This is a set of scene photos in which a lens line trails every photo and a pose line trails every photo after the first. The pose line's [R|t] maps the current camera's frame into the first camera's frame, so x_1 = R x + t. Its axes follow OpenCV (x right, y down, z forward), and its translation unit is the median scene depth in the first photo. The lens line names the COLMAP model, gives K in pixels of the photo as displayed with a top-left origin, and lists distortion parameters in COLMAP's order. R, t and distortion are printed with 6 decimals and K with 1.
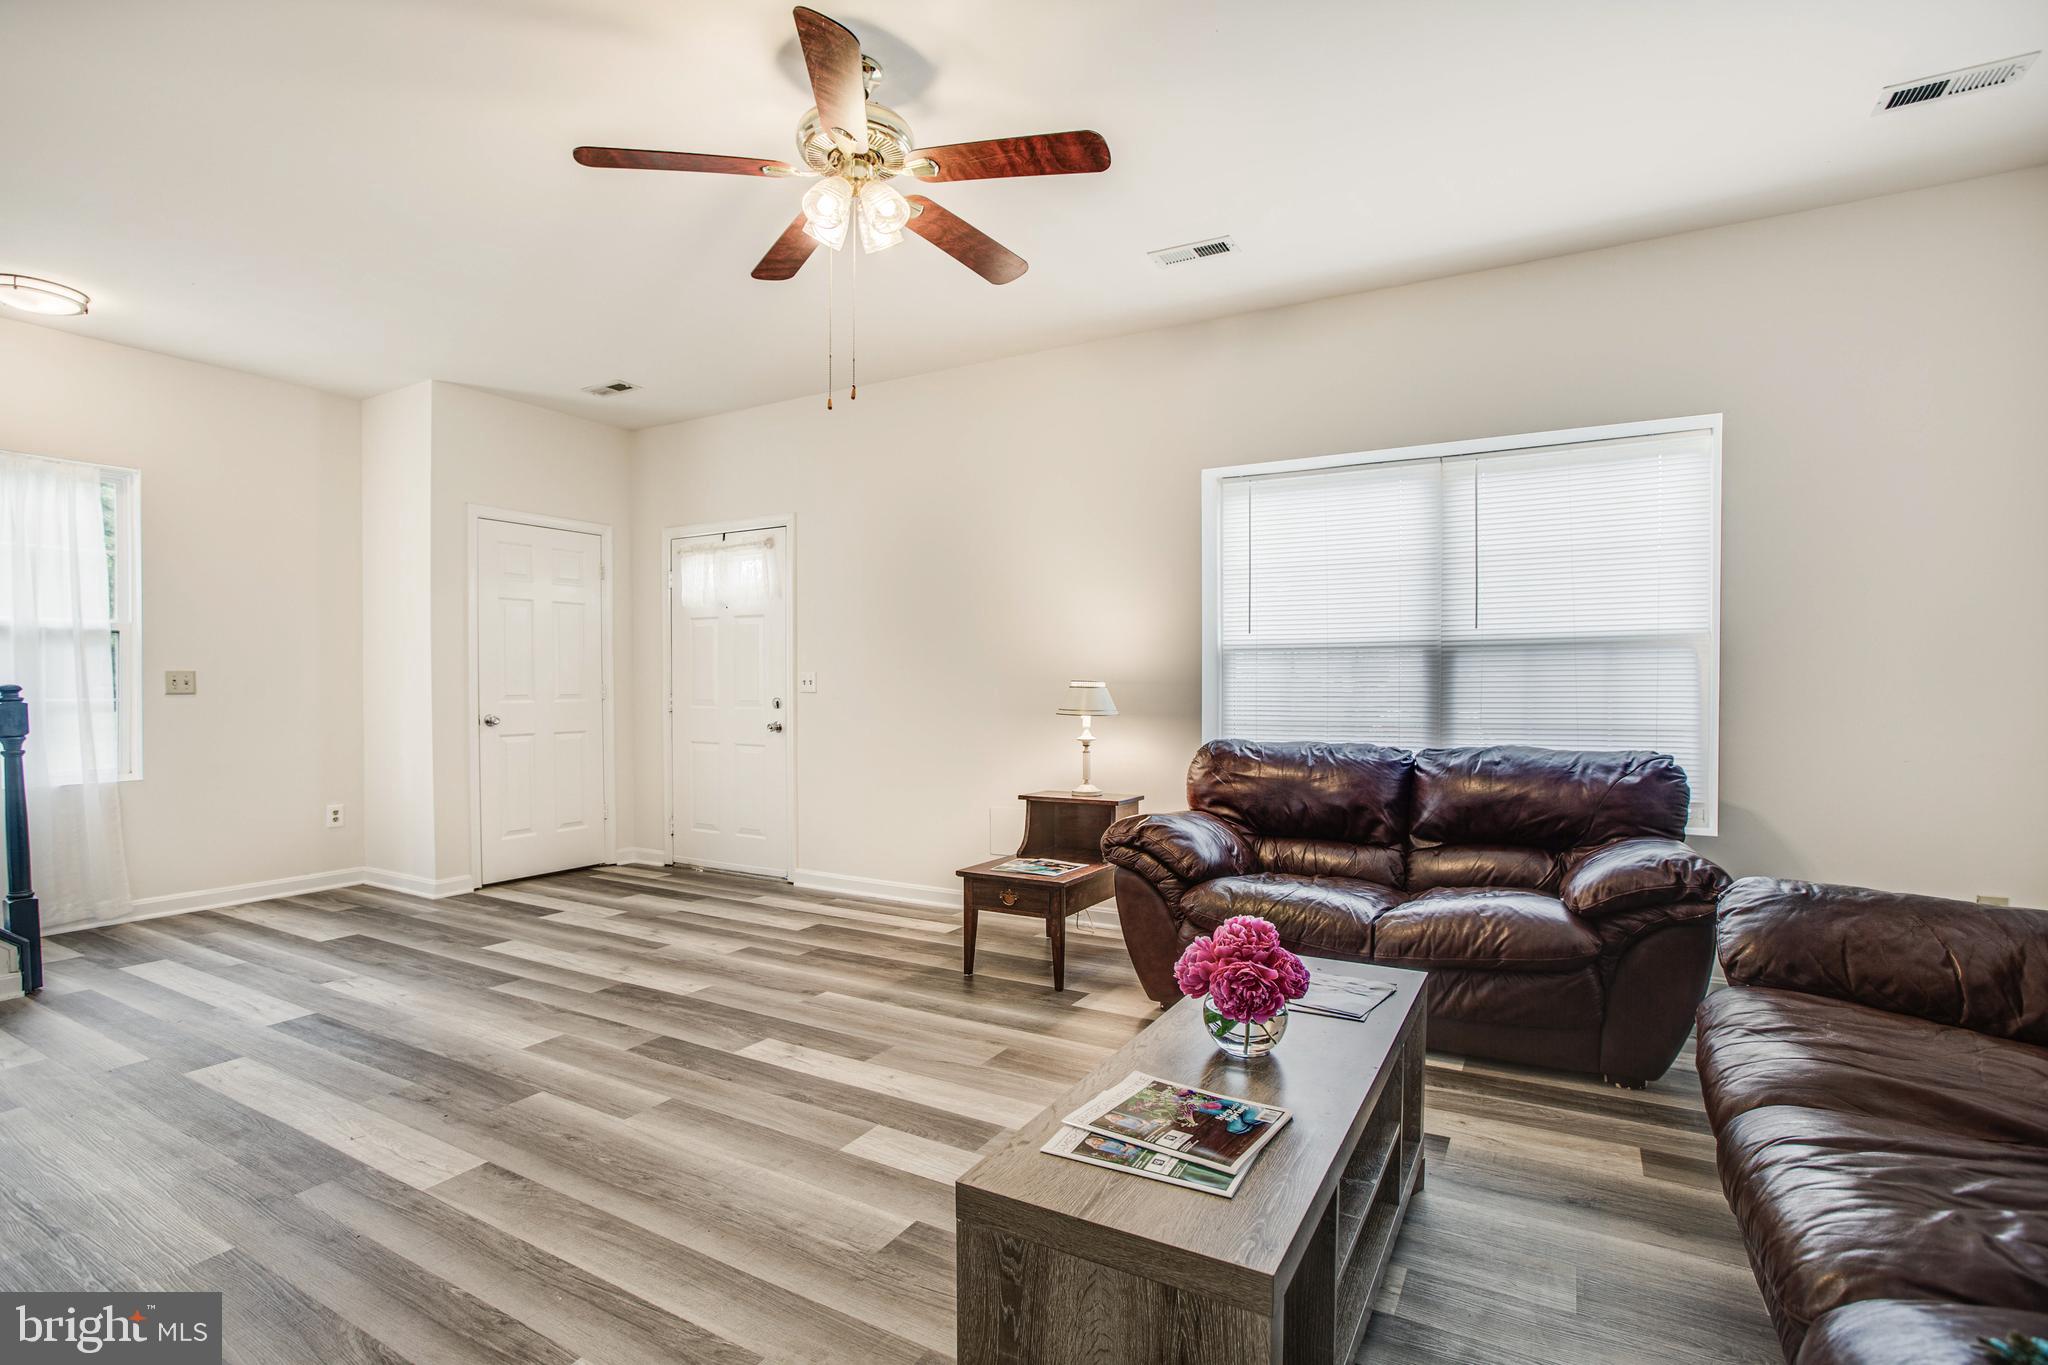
lens RADIAL K [[934.5, 0, 978.8], [0, 934.5, 700.5], [0, 0, 1]] dist [-0.020421, 0.001844]
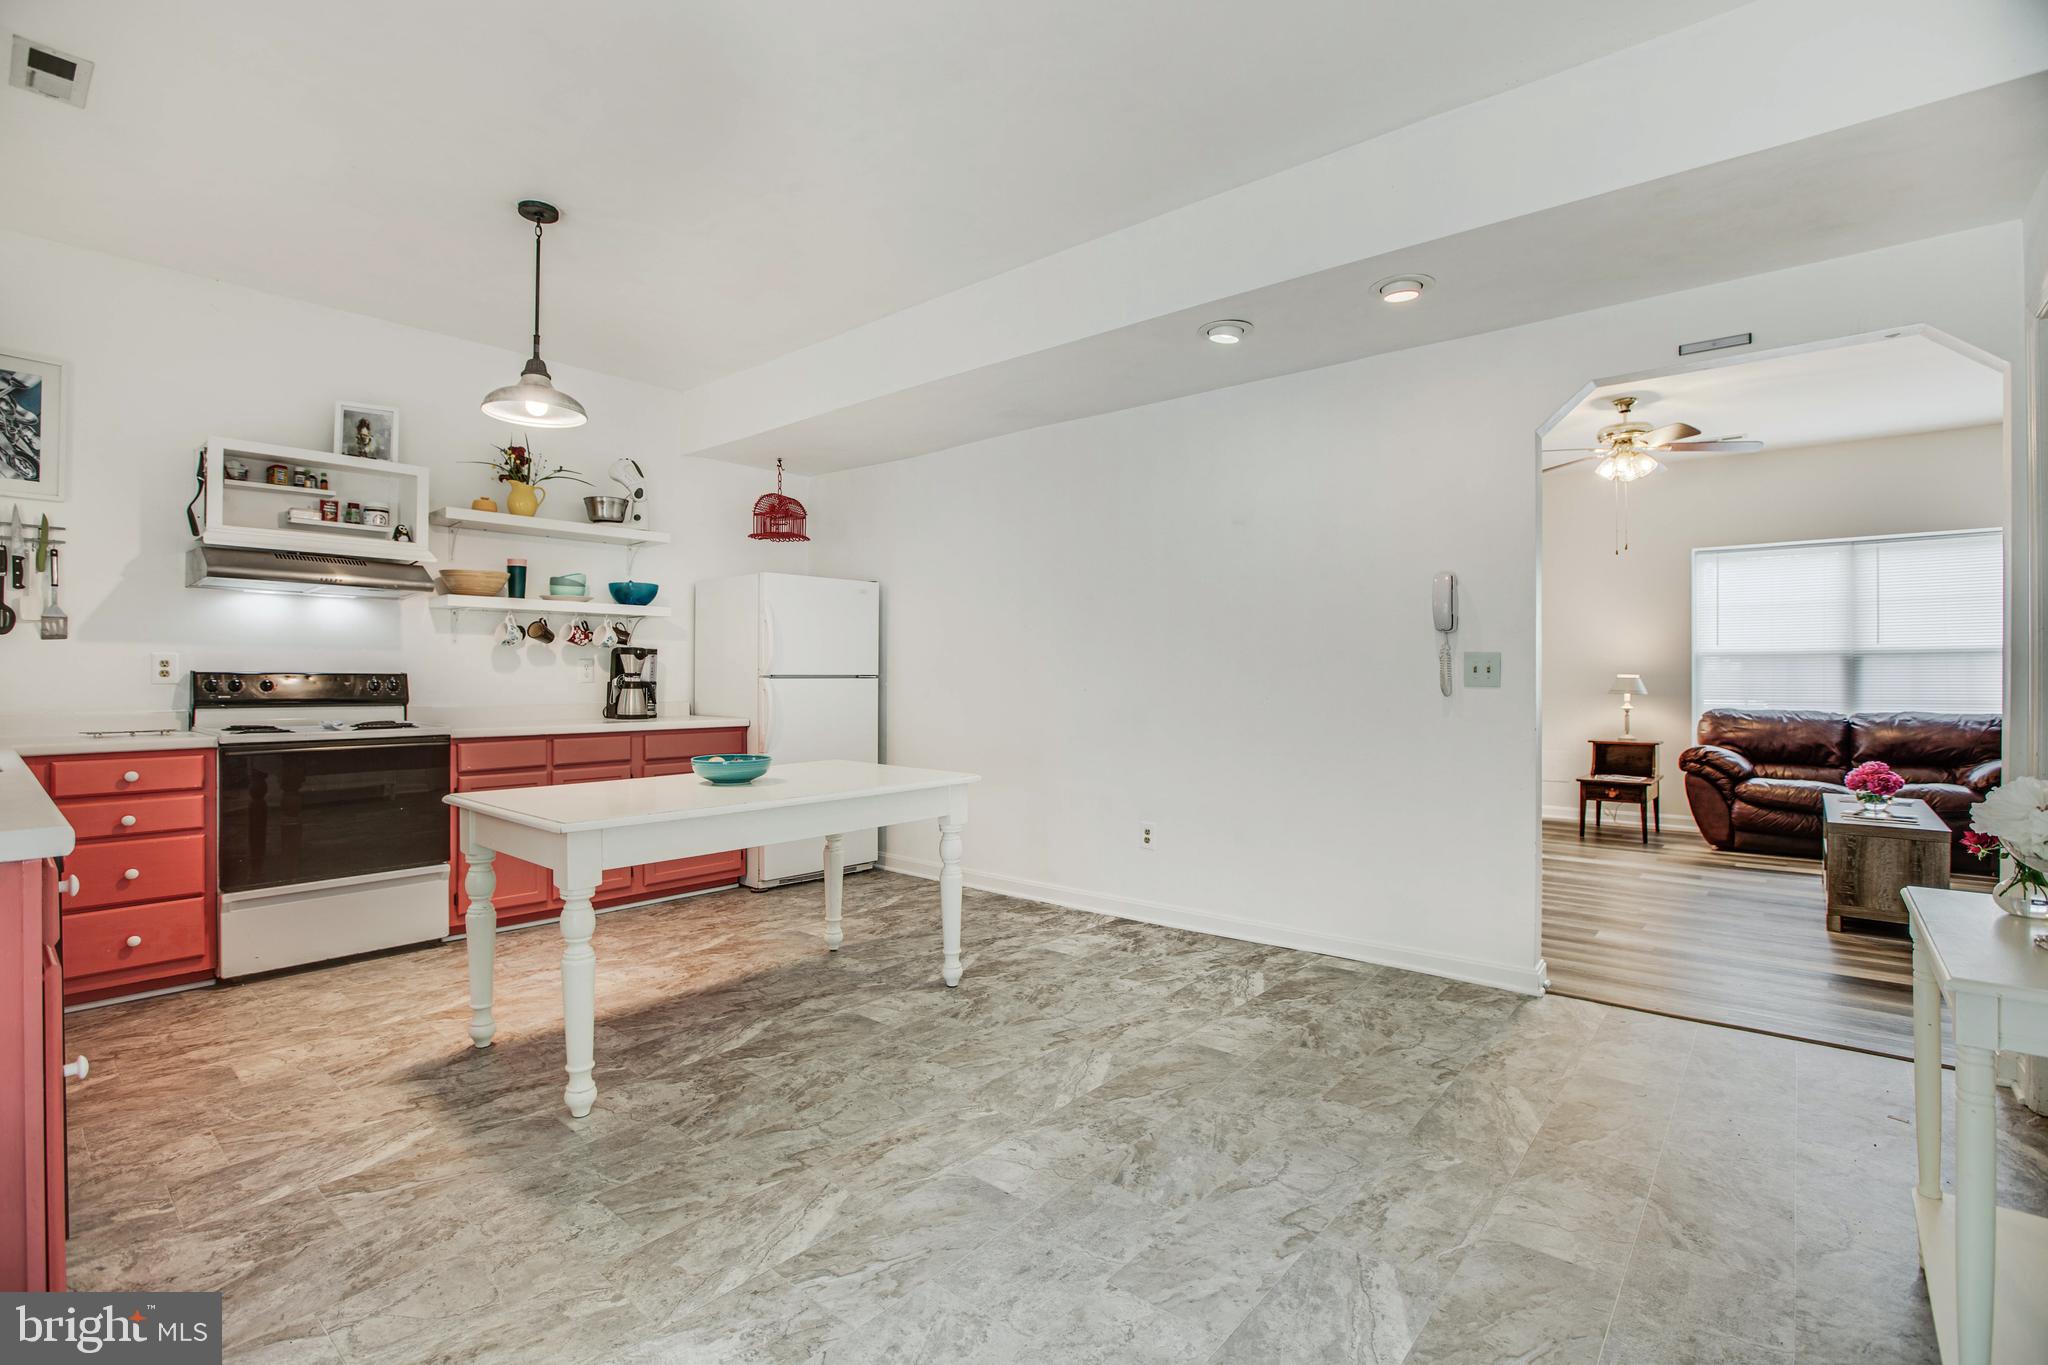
lens RADIAL K [[934.5, 0, 1013.0], [0, 934.5, 670.9], [0, 0, 1]] dist [-0.020421, 0.001844]
pose [[0.990579, 0.003140, -0.136904, -0.861148], [-0.006291, 0.999725, -0.022590, 0.020774], [0.136795, 0.023238, 0.990327, -0.941082]]
